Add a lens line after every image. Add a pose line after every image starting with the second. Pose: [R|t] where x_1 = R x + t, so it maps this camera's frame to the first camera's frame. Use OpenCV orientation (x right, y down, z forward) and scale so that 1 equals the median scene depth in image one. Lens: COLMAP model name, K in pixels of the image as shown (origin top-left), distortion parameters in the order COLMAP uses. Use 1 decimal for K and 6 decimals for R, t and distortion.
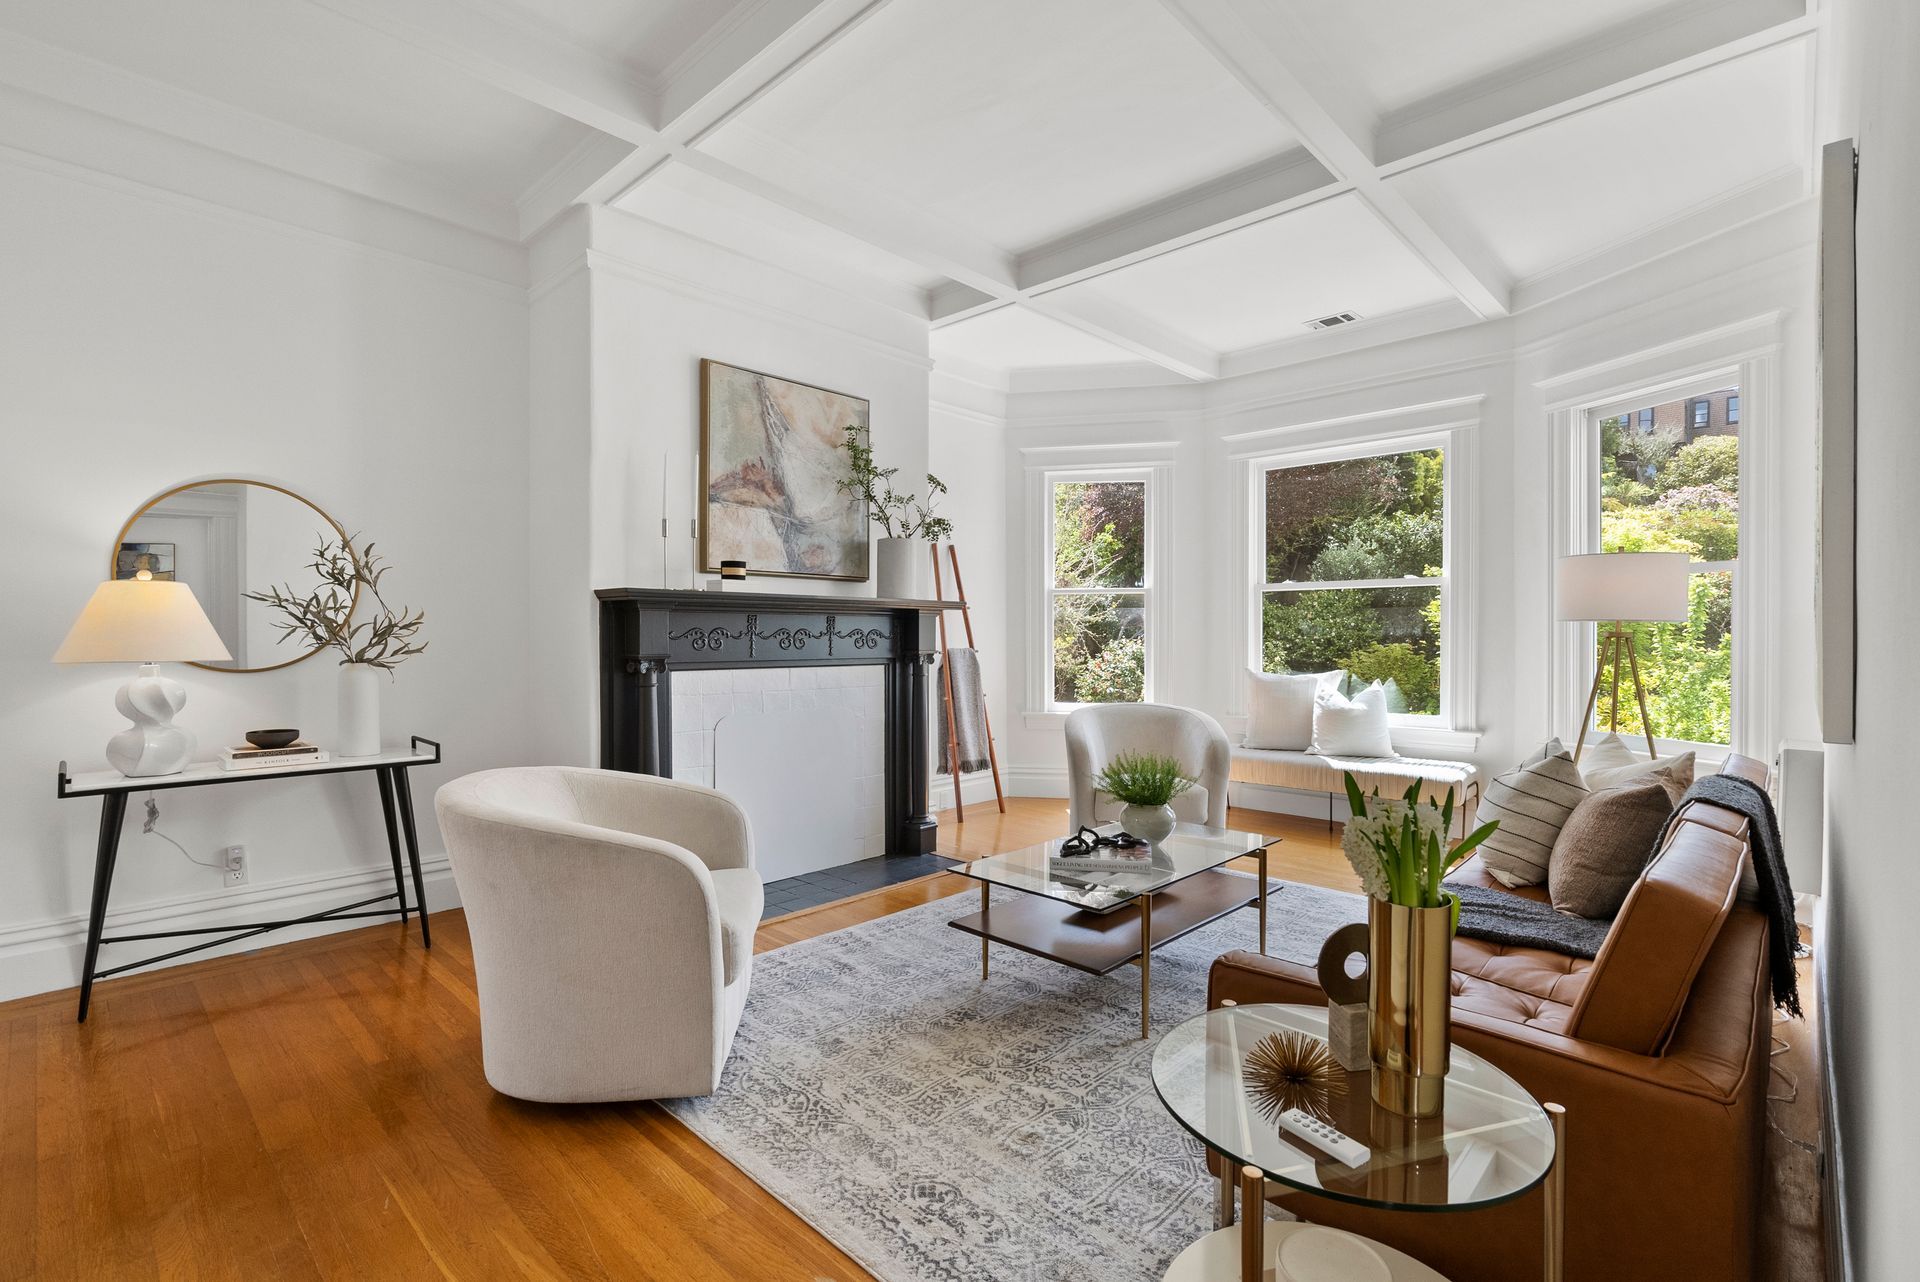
lens RADIAL K [[882.3, 0, 961.0], [0, 882.3, 637.8], [0, 0, 1]] dist [-0.007554, -0.000499]
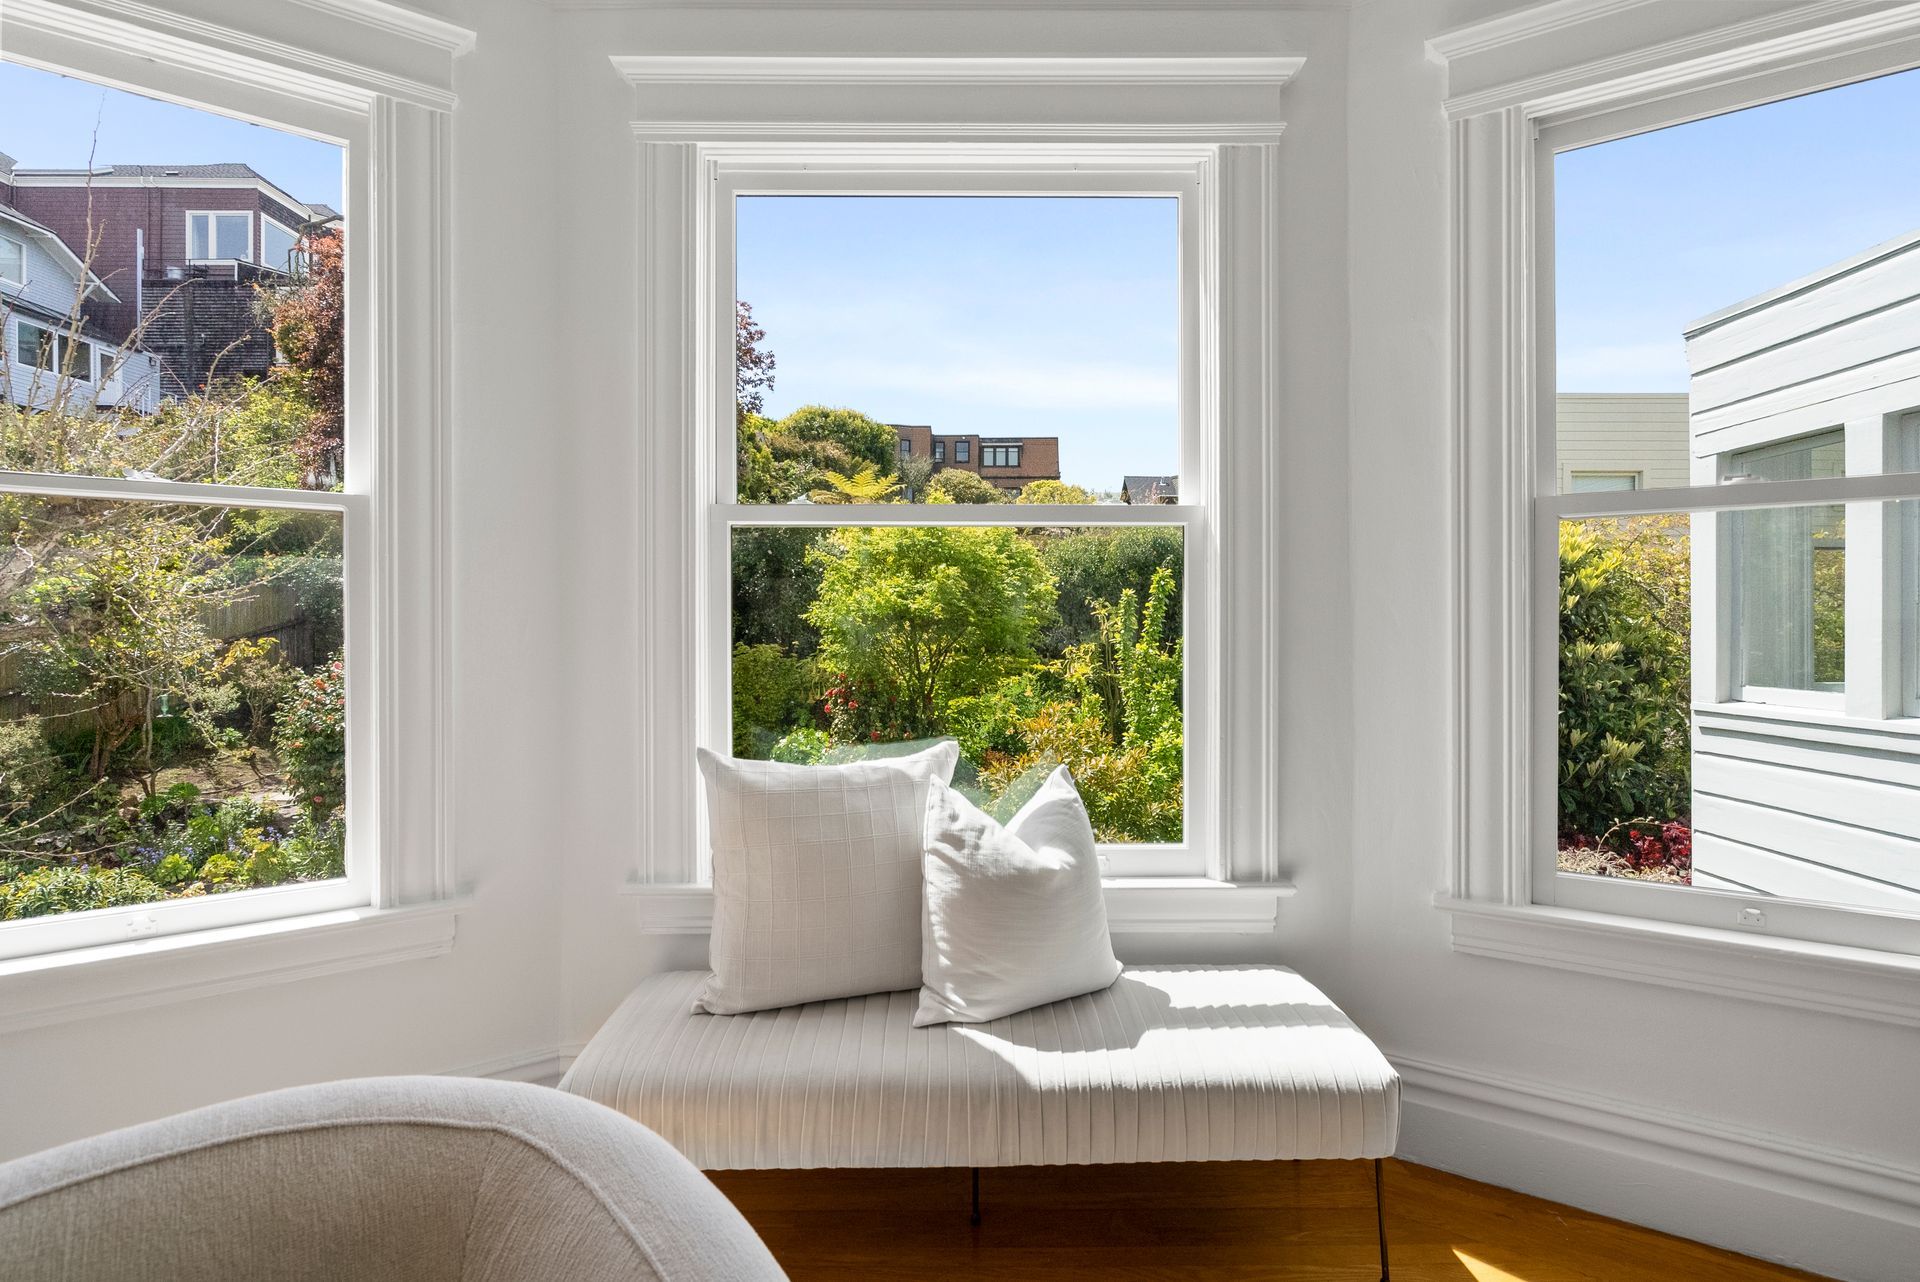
lens RADIAL K [[882.3, 0, 963.4], [0, 882.3, 628.5], [0, 0, 1]] dist [-0.007554, -0.000499]
pose [[0.727224, 0.001241, 0.686399, 0.193583], [0.003018, 0.999983, -0.005005, -0.009774], [-0.686394, 0.005712, 0.727208, 0.794175]]
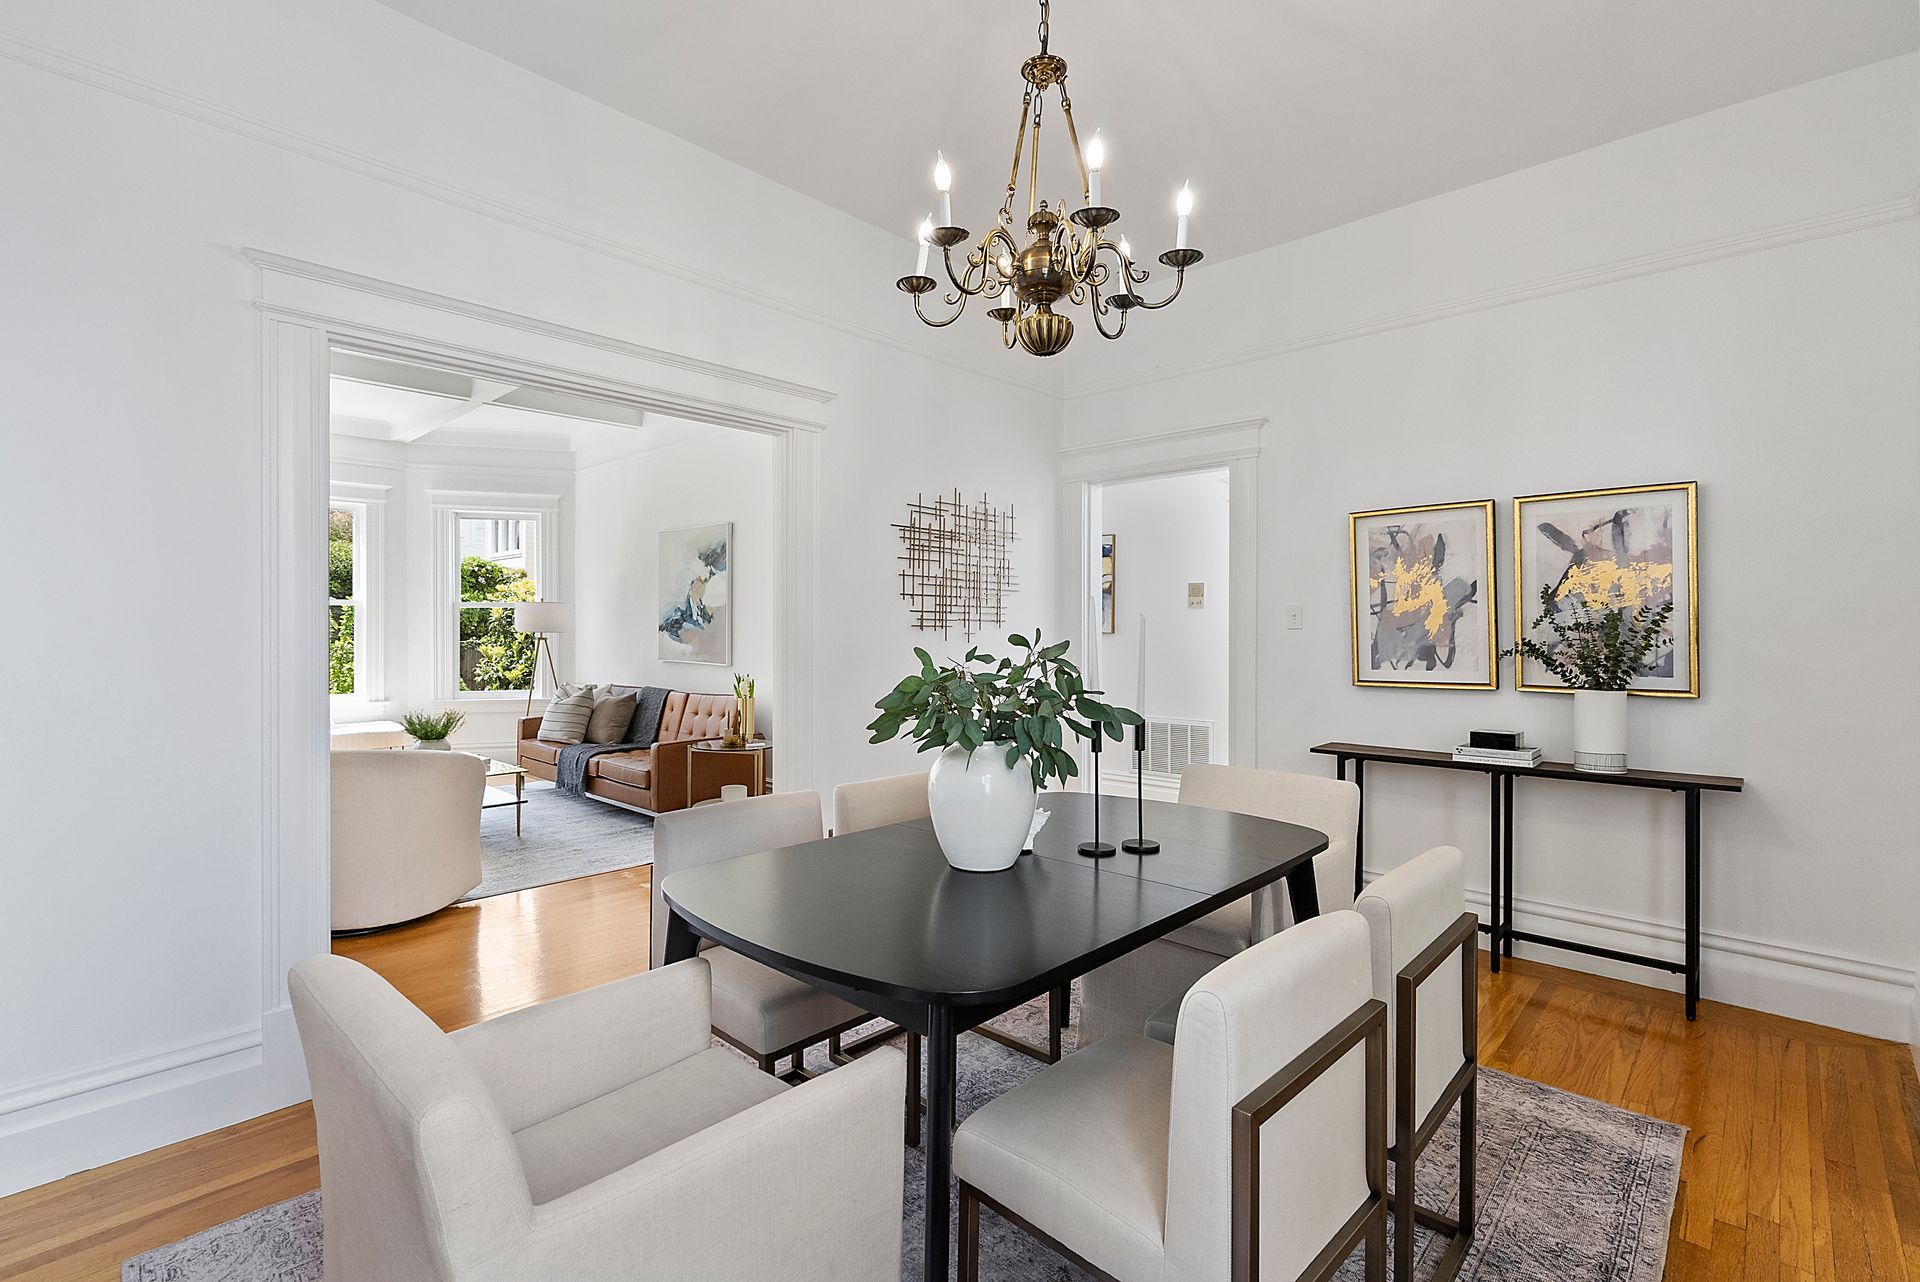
lens RADIAL K [[882.3, 0, 959.7], [0, 882.3, 645.8], [0, 0, 1]] dist [-0.007554, -0.000499]
pose [[-0.008157, -0.003585, 0.999960, -0.955707], [0.003143, 0.999989, 0.003611, 0.007595], [-0.999962, 0.003173, -0.008146, 0.005689]]
